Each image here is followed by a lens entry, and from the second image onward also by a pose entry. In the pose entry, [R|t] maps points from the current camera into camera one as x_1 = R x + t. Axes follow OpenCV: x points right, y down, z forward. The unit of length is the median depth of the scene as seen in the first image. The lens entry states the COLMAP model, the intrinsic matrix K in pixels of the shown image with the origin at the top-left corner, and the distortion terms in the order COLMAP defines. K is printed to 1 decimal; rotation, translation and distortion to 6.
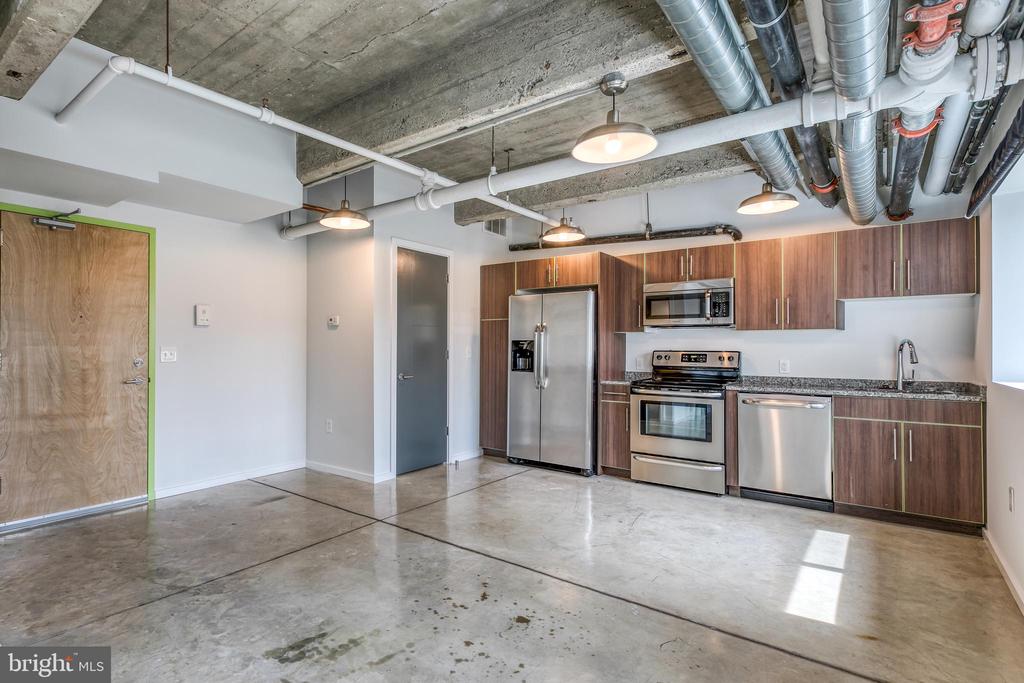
lens RADIAL K [[521.1, 0, 441.4], [0, 521.1, 342.1], [0, 0, 1]] dist [-0.002276, -0.000105]
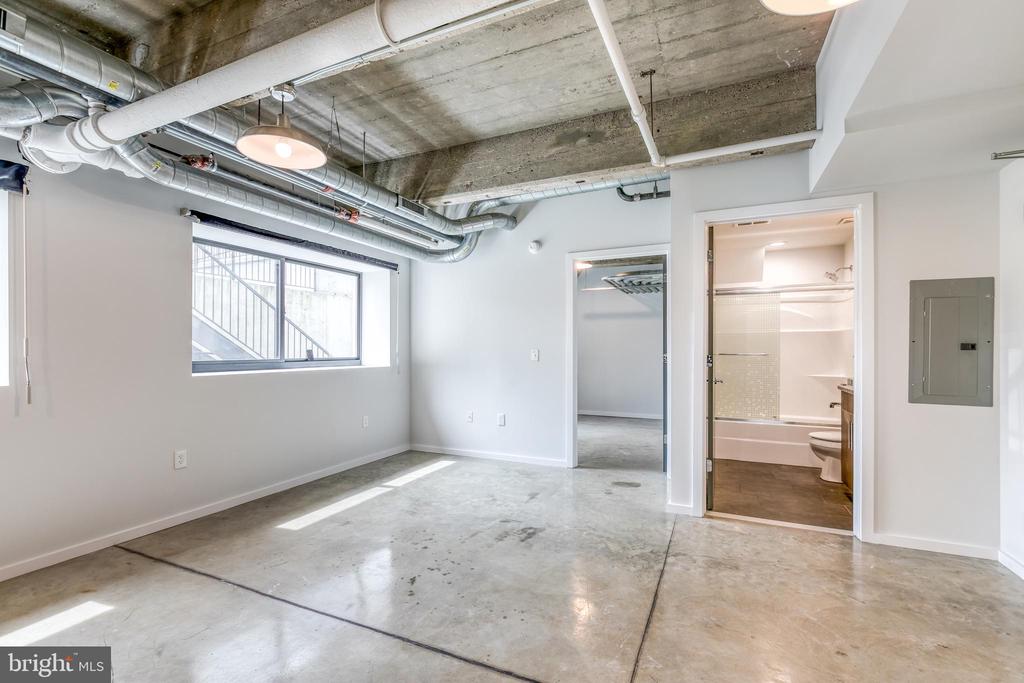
lens RADIAL K [[462.5, 0, 508.6], [0, 462.5, 348.7], [0, 0, 1]] dist [0.004822, -0.001634]
pose [[-0.965170, 0.000320, -0.261624, 0.087157], [0.002136, 0.999976, -0.006657, 0.007754], [0.261615, -0.006984, -0.965147, 1.222058]]
